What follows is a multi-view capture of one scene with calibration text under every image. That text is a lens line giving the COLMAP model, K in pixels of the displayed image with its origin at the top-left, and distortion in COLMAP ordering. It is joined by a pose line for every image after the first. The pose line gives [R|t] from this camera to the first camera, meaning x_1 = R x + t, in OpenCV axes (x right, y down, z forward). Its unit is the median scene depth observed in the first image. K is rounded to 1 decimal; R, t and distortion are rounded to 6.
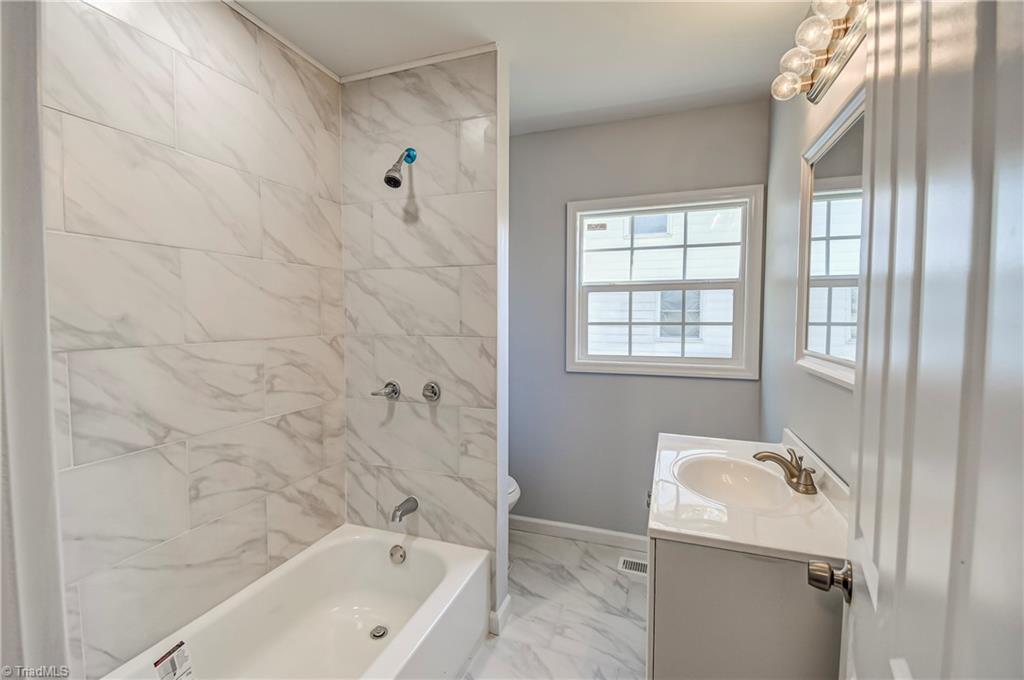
lens RADIAL K [[449.5, 0, 510.1], [0, 449.5, 337.7], [0, 0, 1]] dist [0.036478, -0.029068]
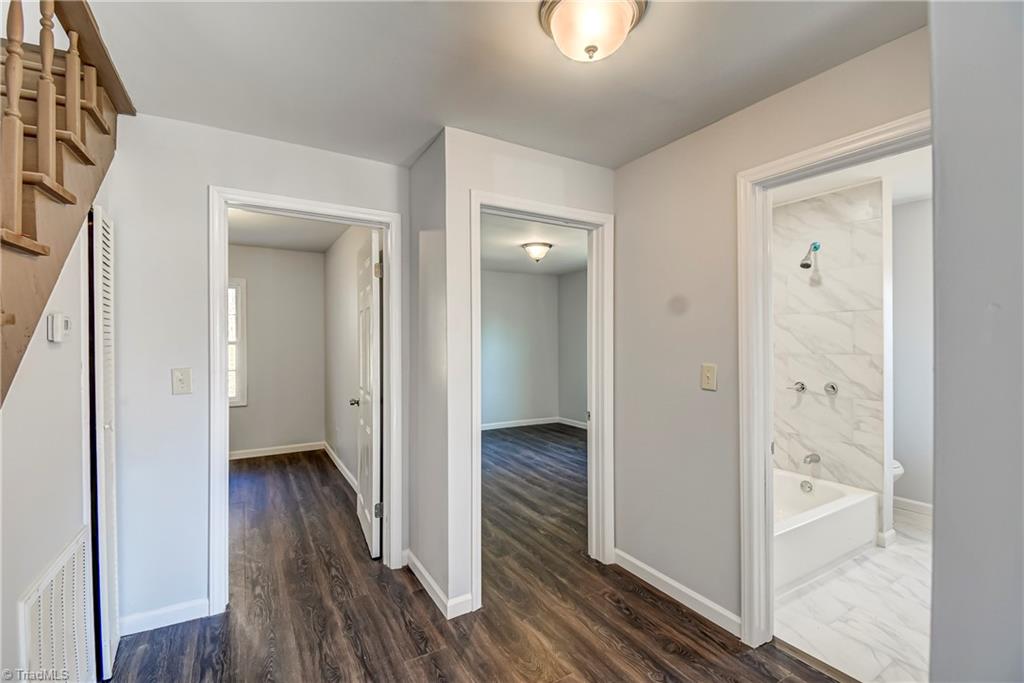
lens RADIAL K [[449.5, 0, 510.1], [0, 449.5, 339.2], [0, 0, 1]] dist [0.036478, -0.029068]
pose [[0.765997, -0.005087, -0.642824, -0.006639], [-0.026715, 0.998853, -0.039738, 0.037718], [0.642289, 0.047612, 0.764983, -1.003205]]
